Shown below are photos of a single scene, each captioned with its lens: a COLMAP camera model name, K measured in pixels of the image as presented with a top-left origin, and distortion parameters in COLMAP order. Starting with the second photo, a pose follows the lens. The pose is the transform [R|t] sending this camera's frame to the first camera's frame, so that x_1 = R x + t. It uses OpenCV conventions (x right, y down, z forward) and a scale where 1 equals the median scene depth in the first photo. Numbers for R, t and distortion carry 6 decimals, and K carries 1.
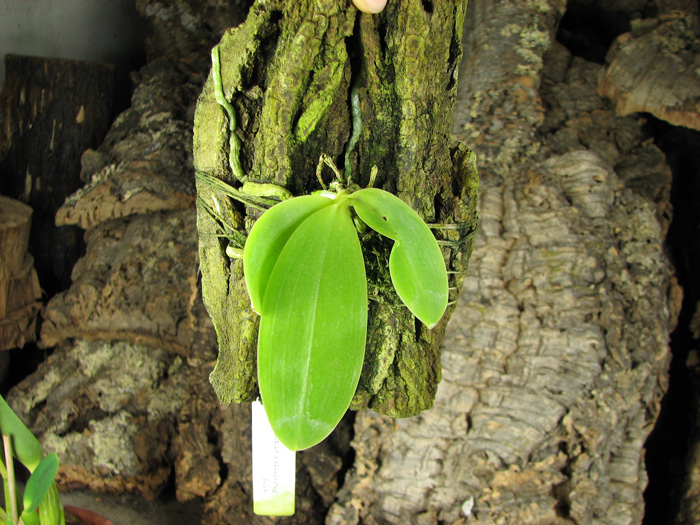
lens RADIAL K [[752.0, 0, 347.0], [0, 752.0, 283.2], [0, 0, 1]] dist [-0.189590, 0.255448]
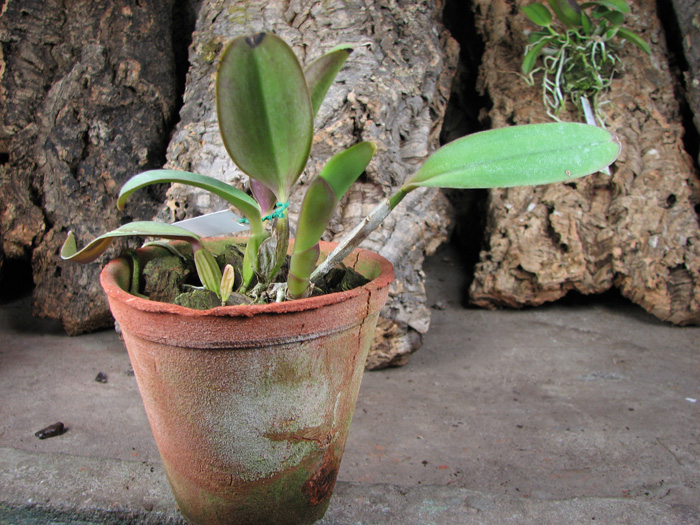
lens RADIAL K [[751.4, 0, 341.7], [0, 751.4, 286.6], [0, 0, 1]] dist [-0.208373, 0.258801]
pose [[0.976044, -0.146535, 0.160830, 0.056676], [0.153783, 0.987536, -0.033514, 0.442243], [-0.153915, 0.057444, 0.986413, -0.068232]]
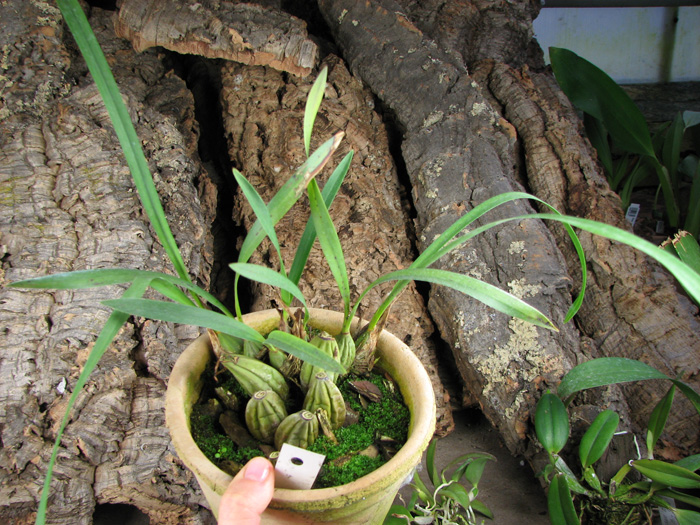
lens RADIAL K [[751.4, 0, 341.7], [0, 751.4, 286.6], [0, 0, 1]] dist [-0.208373, 0.258801]
pose [[0.857190, -0.228759, 0.461406, 0.038497], [0.210619, 0.973299, 0.091266, 0.116081], [-0.469963, 0.018949, 0.882483, -0.201663]]
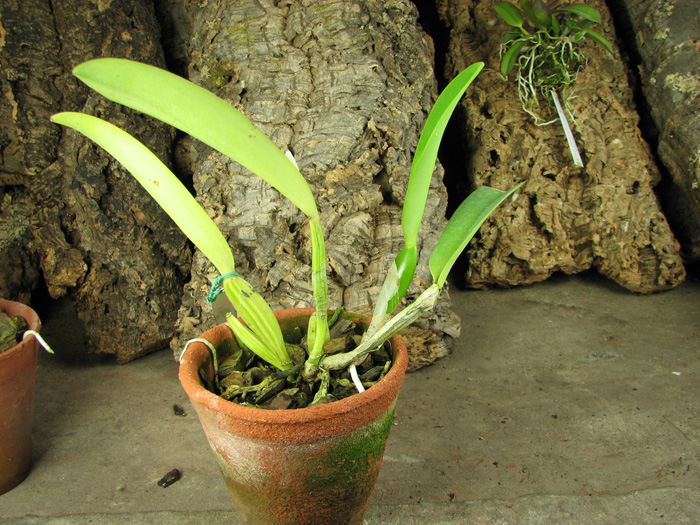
lens RADIAL K [[751.4, 0, 341.7], [0, 751.4, 286.6], [0, 0, 1]] dist [-0.208373, 0.258801]
pose [[0.923890, -0.260935, 0.279893, -0.133779], [0.233536, 0.963918, 0.127759, 0.241375], [-0.303131, -0.052670, 0.951492, -0.131705]]
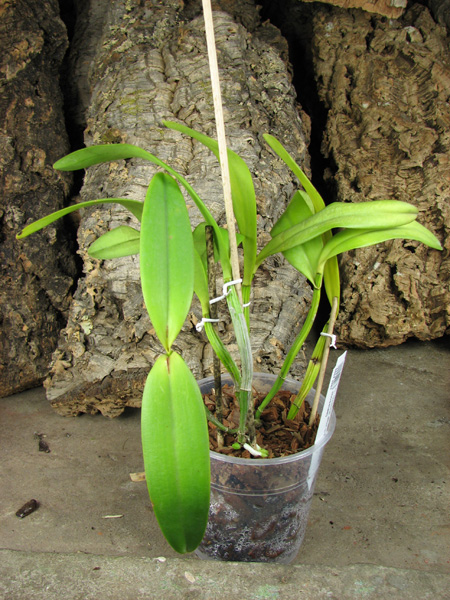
lens RADIAL K [[644.0, 0, 207.5], [0, 644.0, 289.4], [0, 0, 1]] dist [-0.208373, 0.258801]
pose [[0.953125, -0.187703, 0.237319, -0.048994], [0.178153, 0.982094, 0.061266, 0.240224], [-0.244570, -0.016114, 0.969498, -0.069151]]
